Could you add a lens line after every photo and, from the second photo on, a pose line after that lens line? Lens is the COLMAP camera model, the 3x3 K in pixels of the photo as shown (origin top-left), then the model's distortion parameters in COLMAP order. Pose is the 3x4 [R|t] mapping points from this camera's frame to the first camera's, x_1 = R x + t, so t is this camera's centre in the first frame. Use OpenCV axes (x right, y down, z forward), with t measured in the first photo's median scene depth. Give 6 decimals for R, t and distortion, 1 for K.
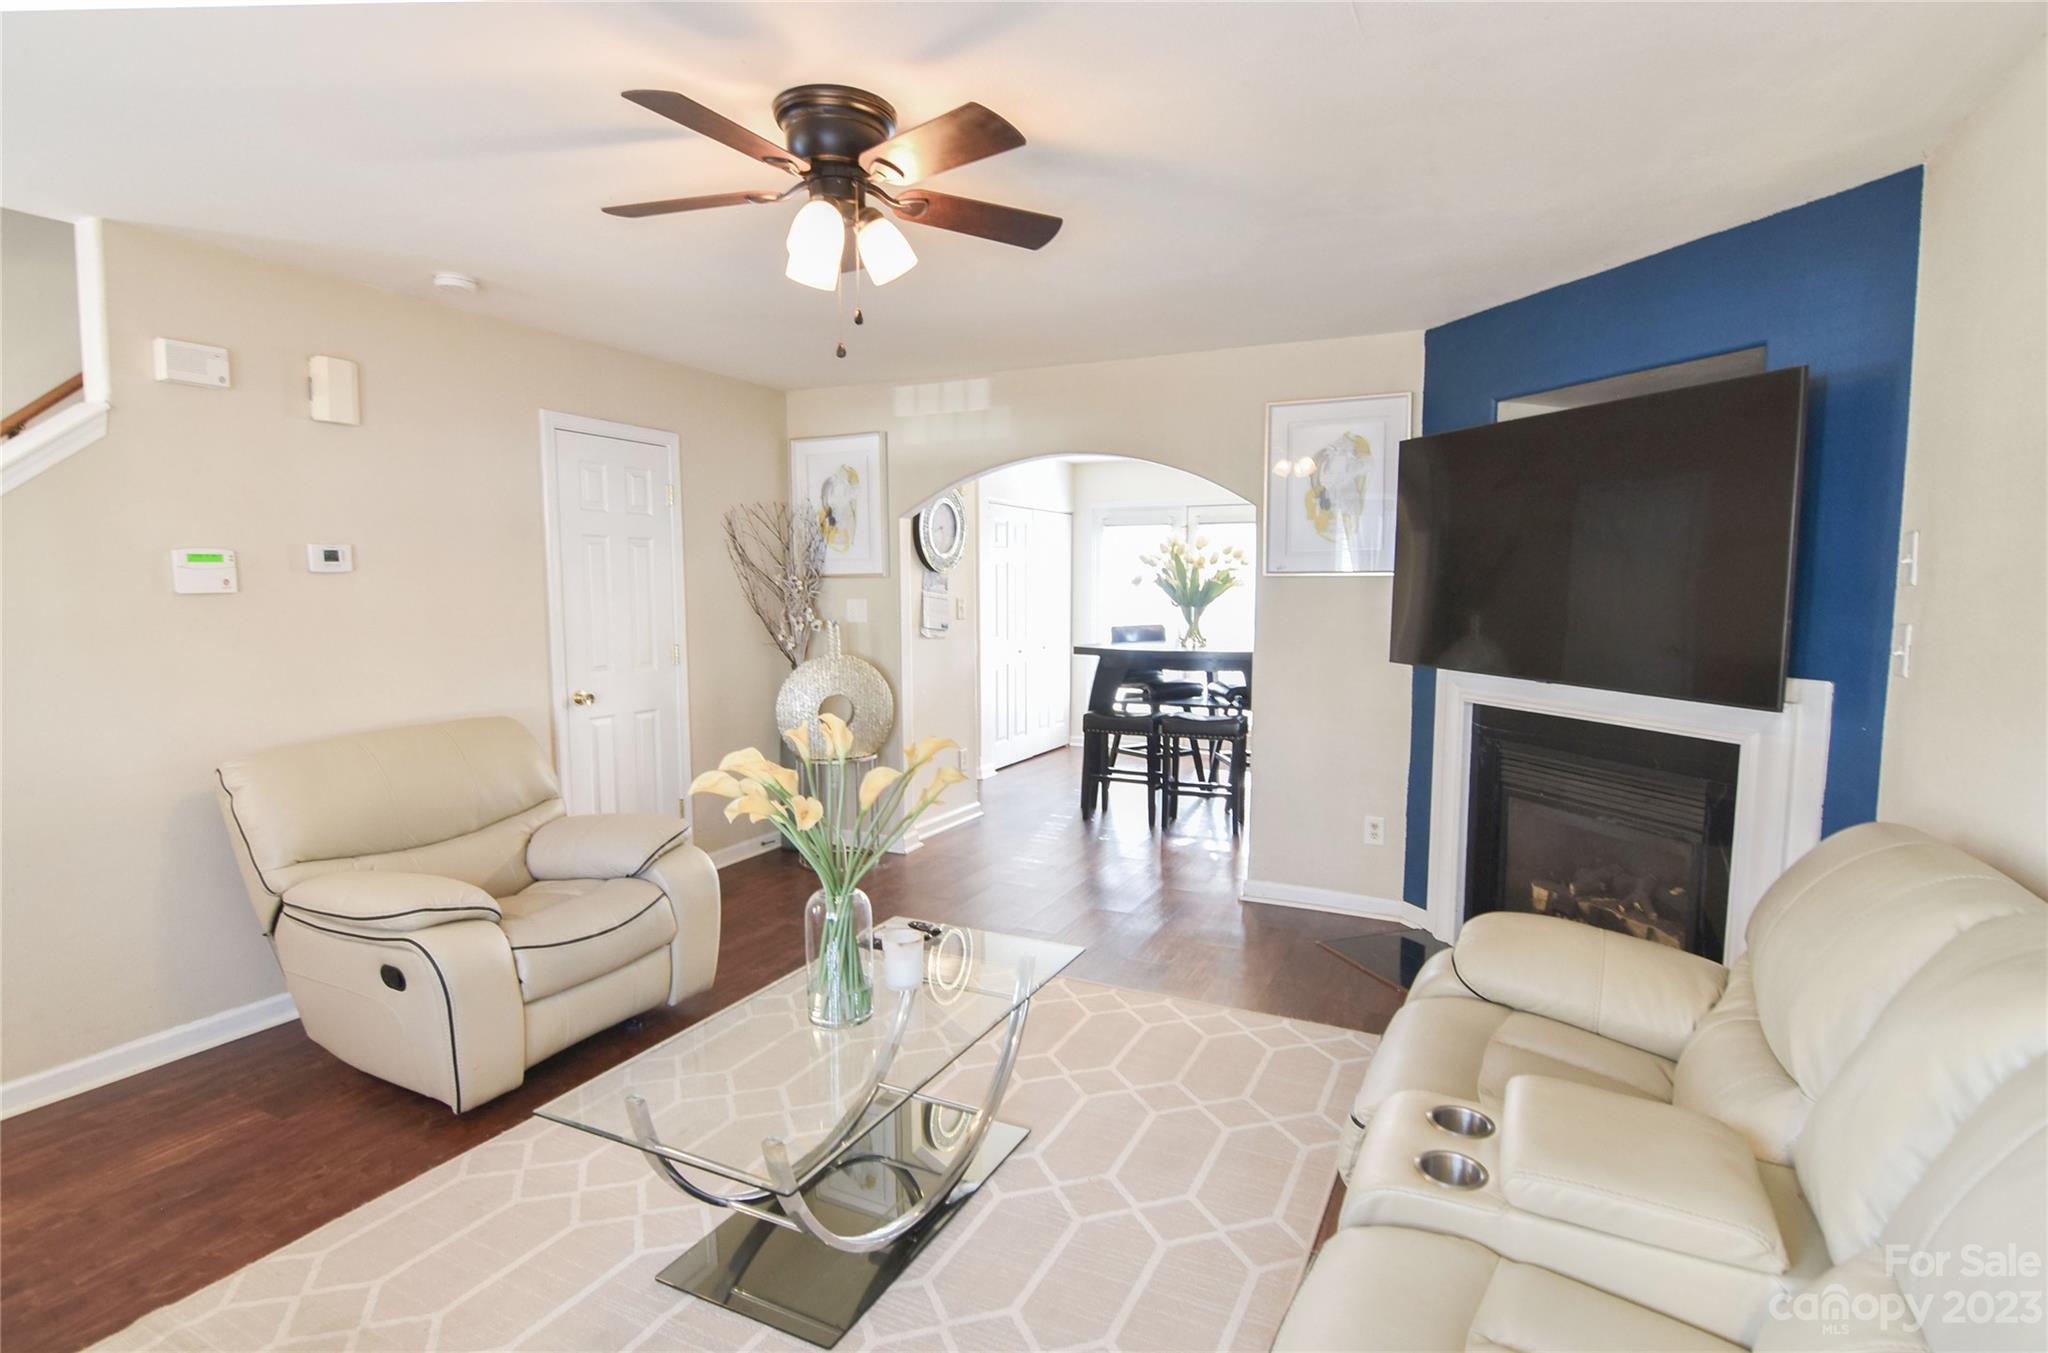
lens RADIAL K [[1033.1, 0, 1024.0], [0, 1033.1, 676.5], [0, 0, 1]] dist [-0.019535, -0.001041]
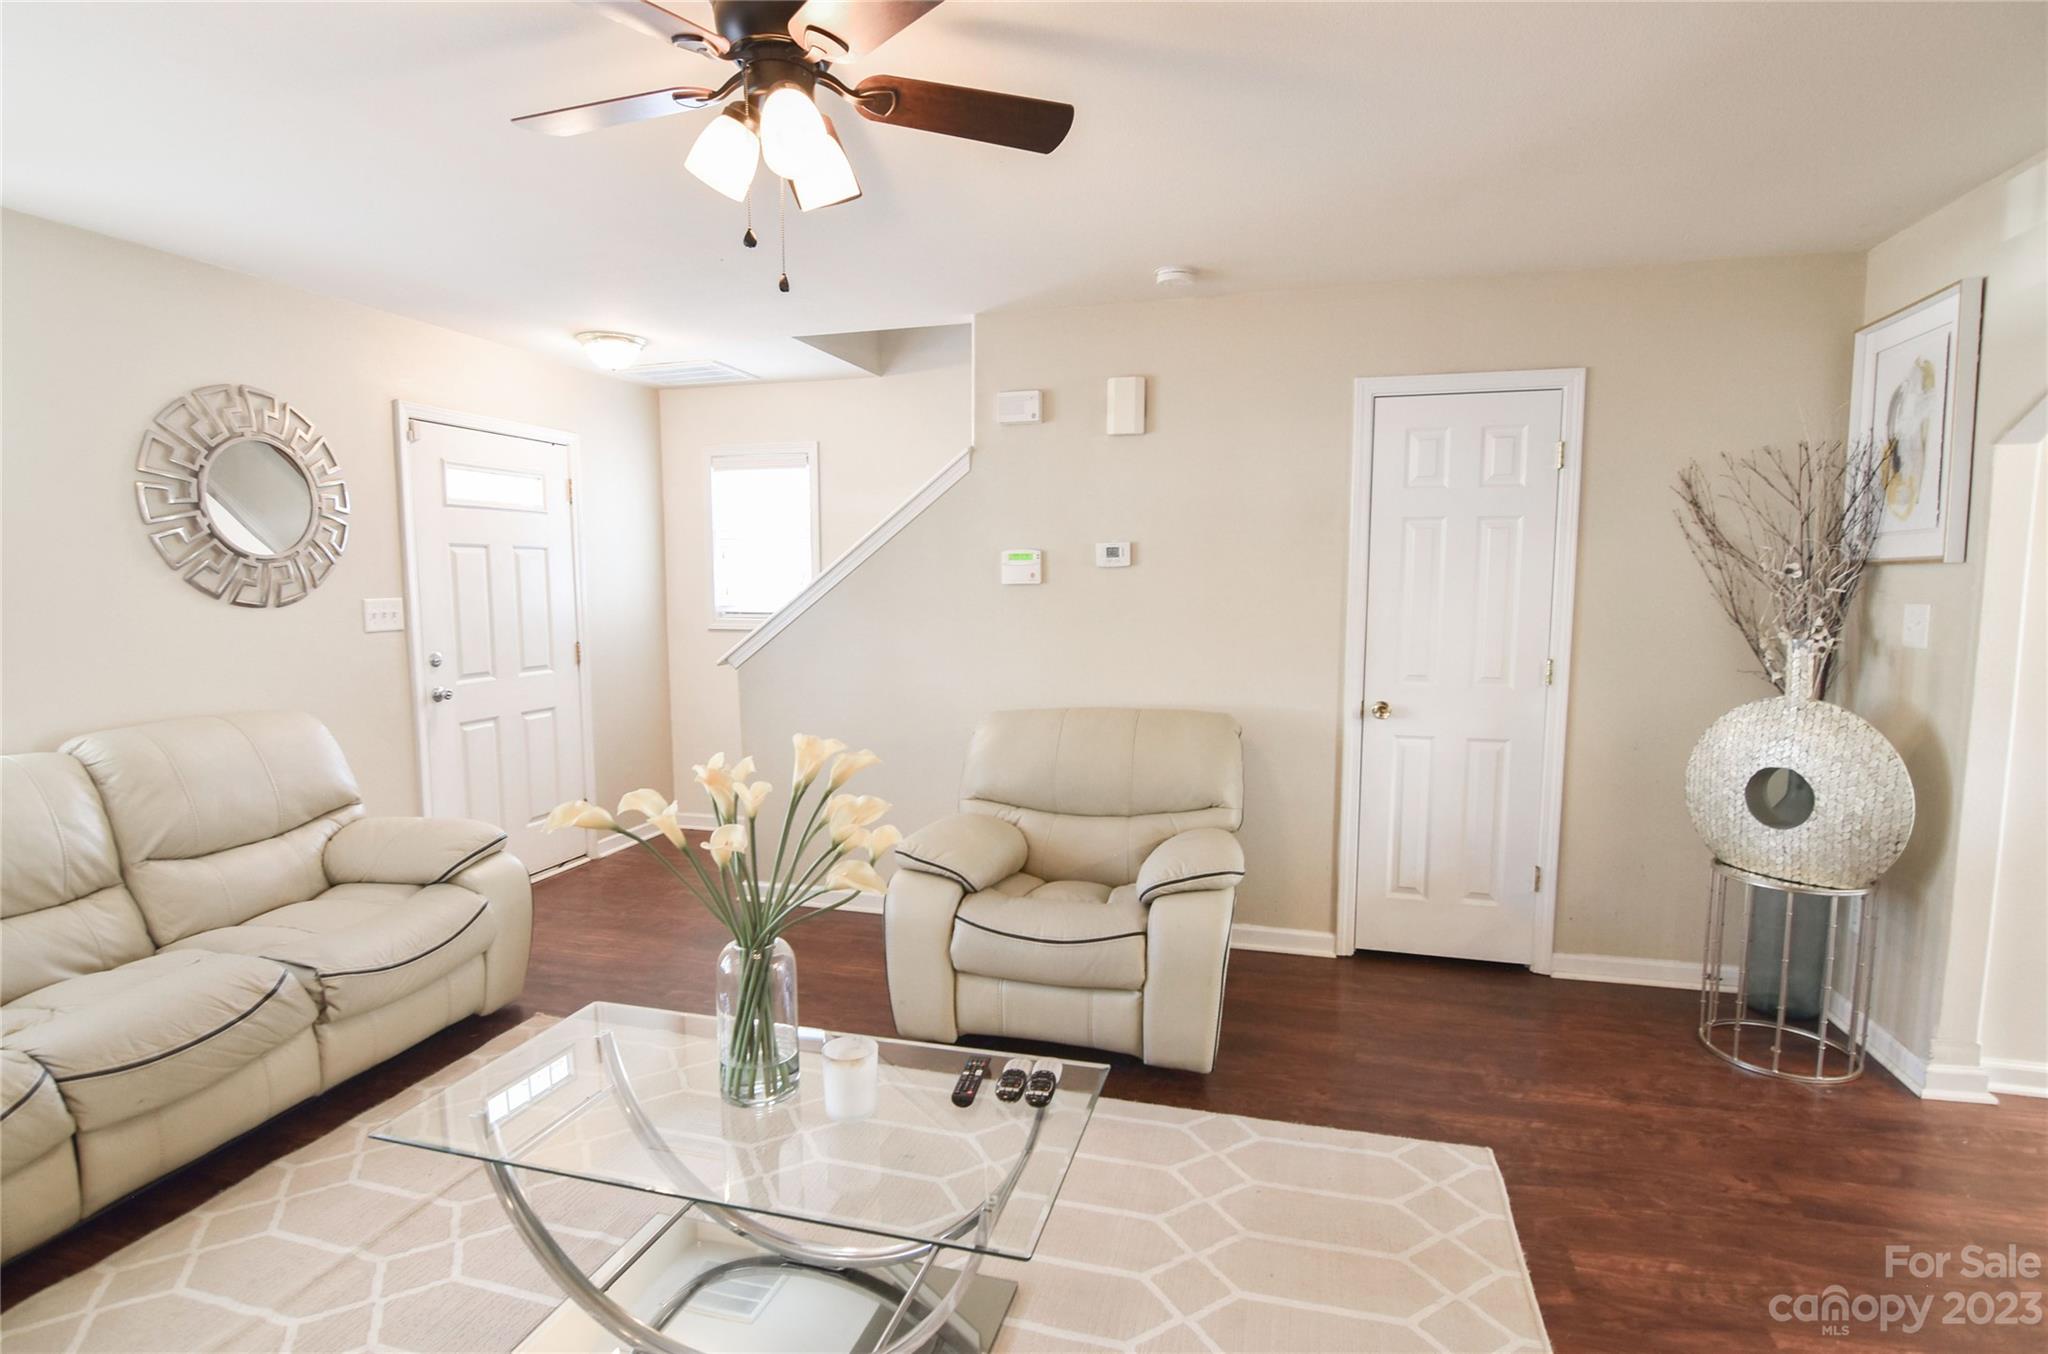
lens RADIAL K [[1033.1, 0, 1024.0], [0, 1033.1, 677.0], [0, 0, 1]] dist [-0.019535, -0.001041]
pose [[0.163090, 0.096964, -0.981835, 0.368487], [-0.083437, 0.992949, 0.084202, -0.054843], [0.983077, 0.068189, 0.170031, 0.575413]]
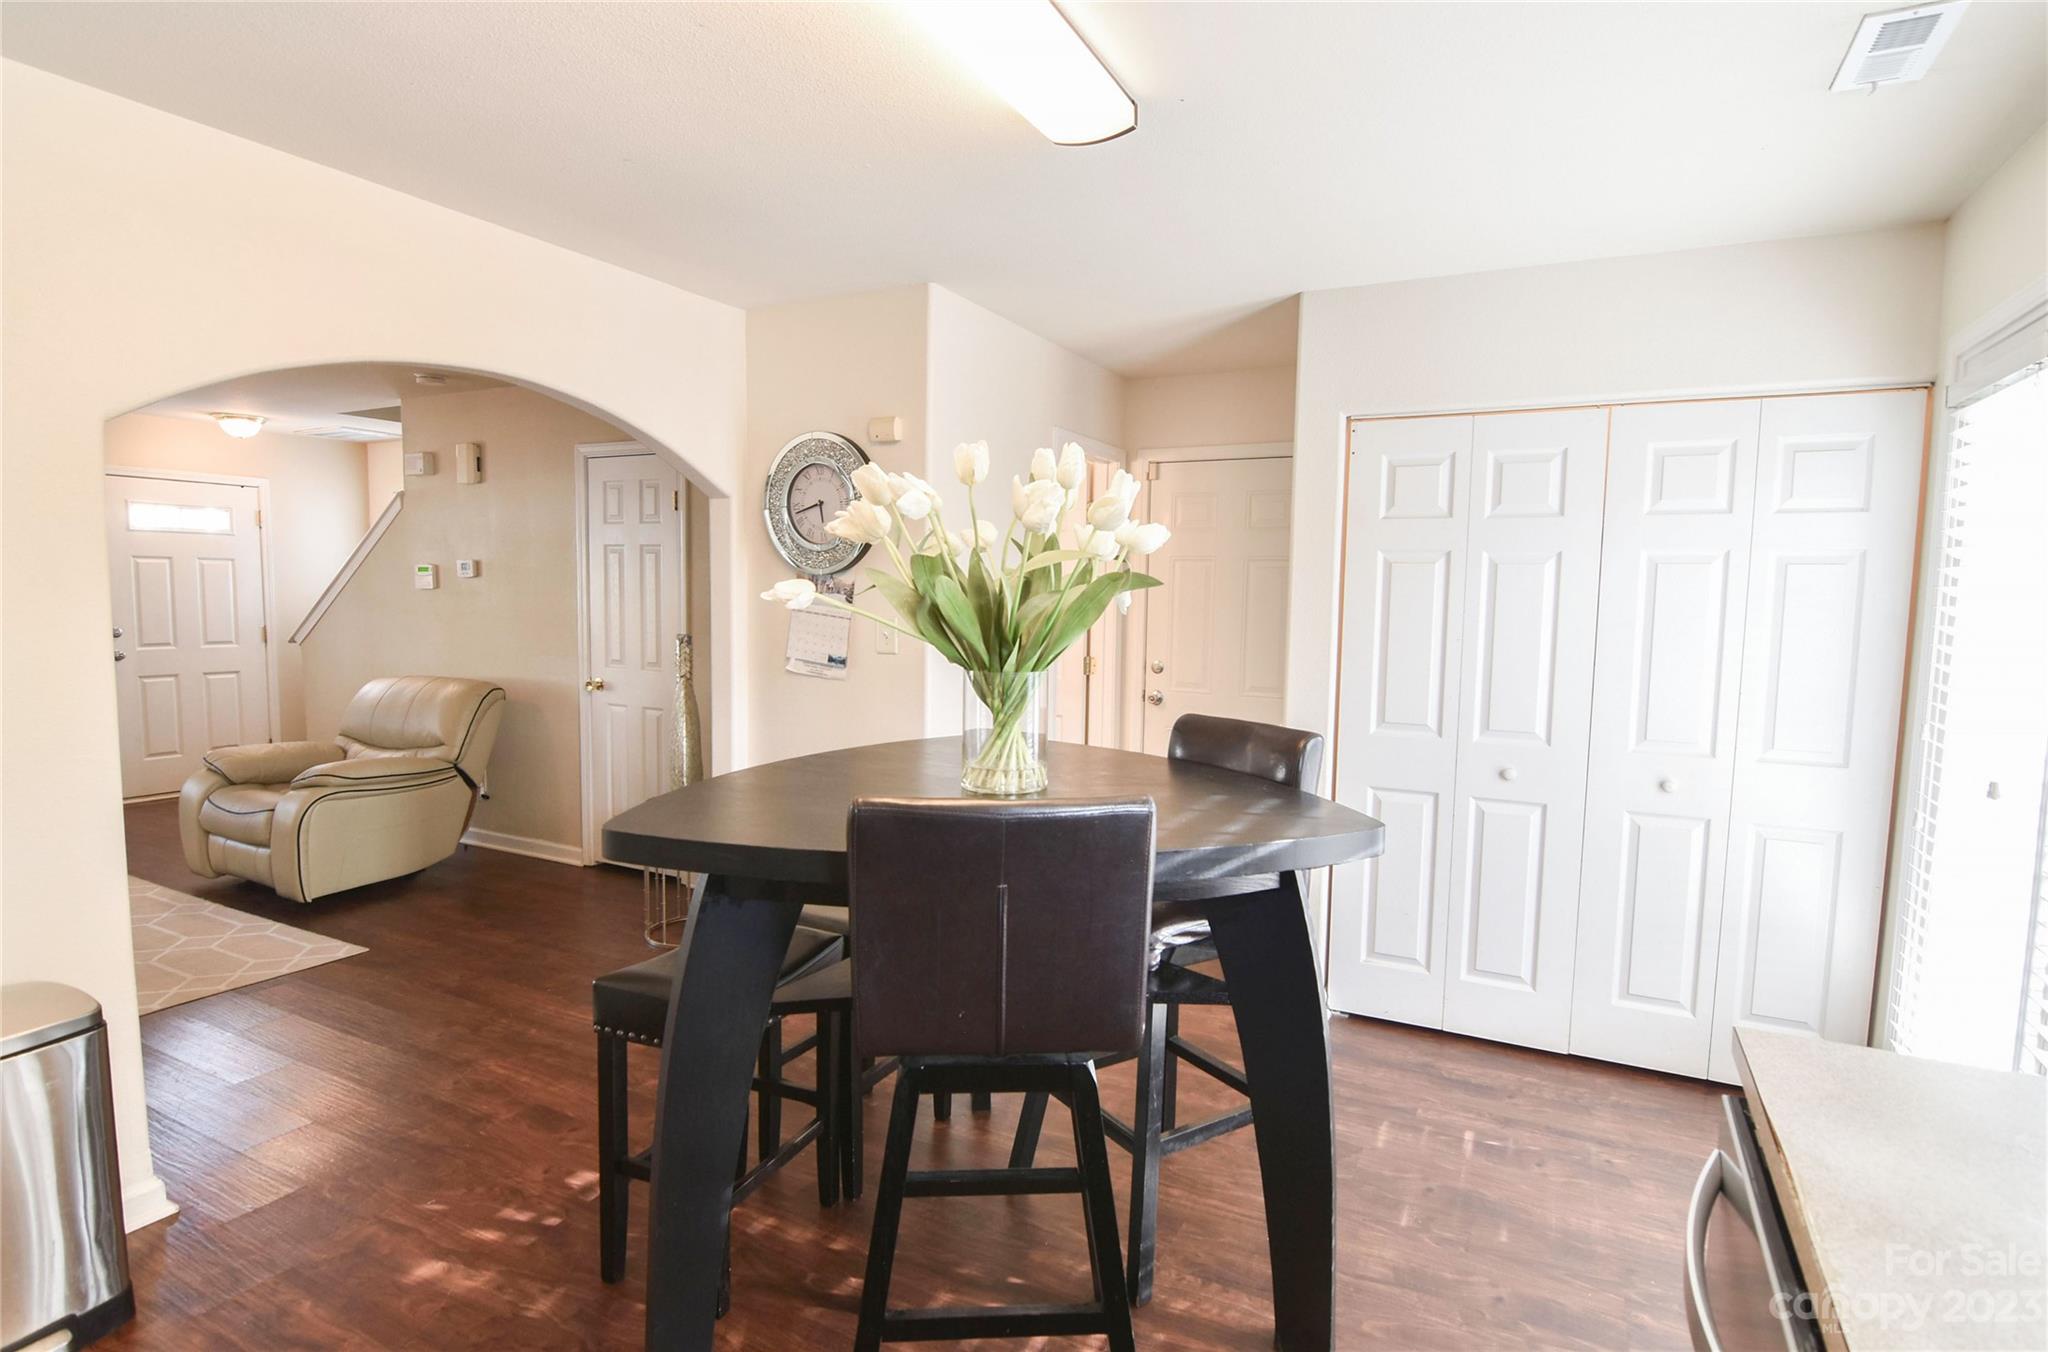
lens RADIAL K [[1033.1, 0, 1024.0], [0, 1033.1, 676.0], [0, 0, 1]] dist [-0.019535, -0.001041]
pose [[-0.029715, 0.083115, -0.996097, 0.745705], [-0.103672, 0.990906, 0.085775, -0.143536], [0.994168, 0.105816, -0.020828, 1.554382]]
